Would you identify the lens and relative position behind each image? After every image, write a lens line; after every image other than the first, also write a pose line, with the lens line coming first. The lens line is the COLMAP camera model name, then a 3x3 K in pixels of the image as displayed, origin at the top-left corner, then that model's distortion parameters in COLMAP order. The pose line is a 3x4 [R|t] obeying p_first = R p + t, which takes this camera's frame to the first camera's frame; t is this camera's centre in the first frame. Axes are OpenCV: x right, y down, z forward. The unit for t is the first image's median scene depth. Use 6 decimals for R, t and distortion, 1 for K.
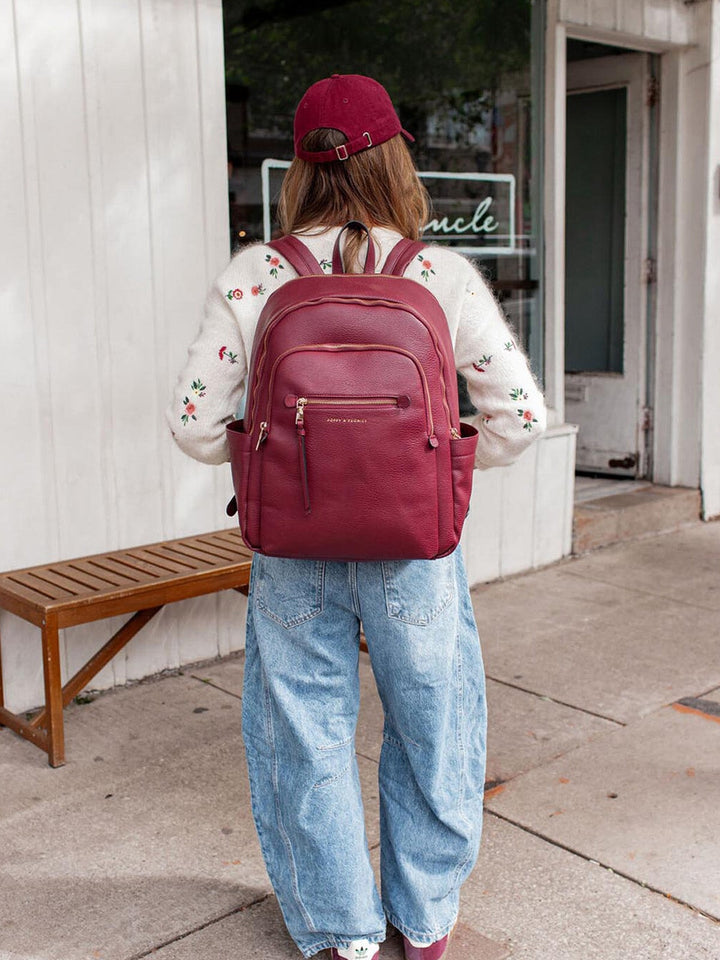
lens RADIAL K [[1166.1, 0, 360.0], [0, 1166.1, 480.0], [0, 0, 1]] dist [0.000940, -0.001358]
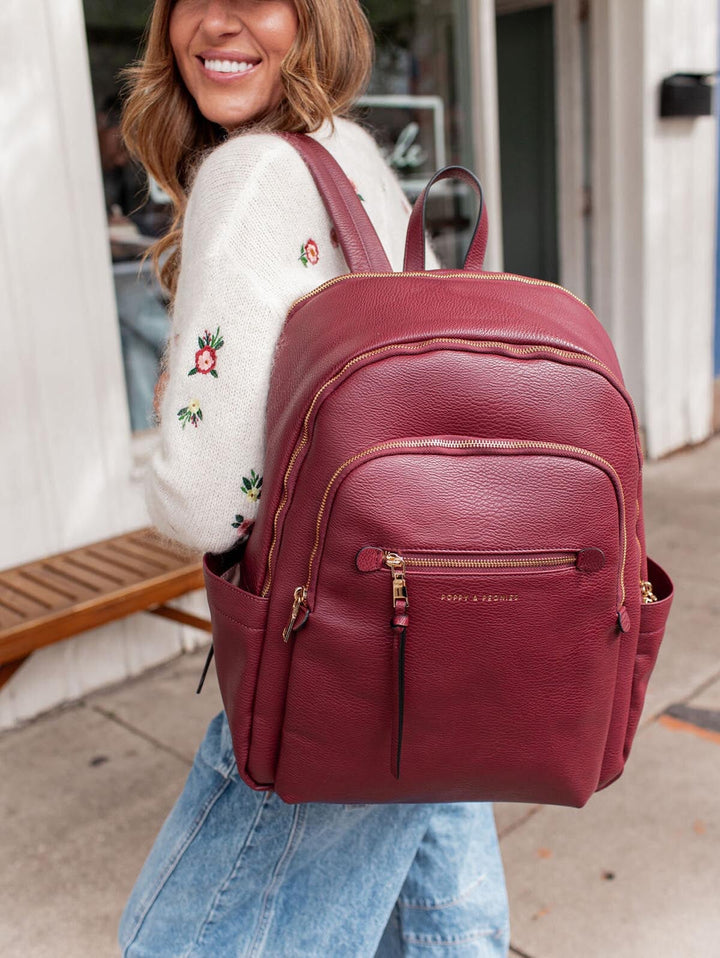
lens RADIAL K [[1163.7, 0, 360.0], [0, 1163.7, 479.0], [0, 0, 1]] dist [0.000940, -0.001358]
pose [[0.997002, -0.060550, 0.048183, 0.019668], [0.058263, 0.997169, 0.047535, -0.030461], [-0.050925, -0.044585, 0.997707, 0.167785]]
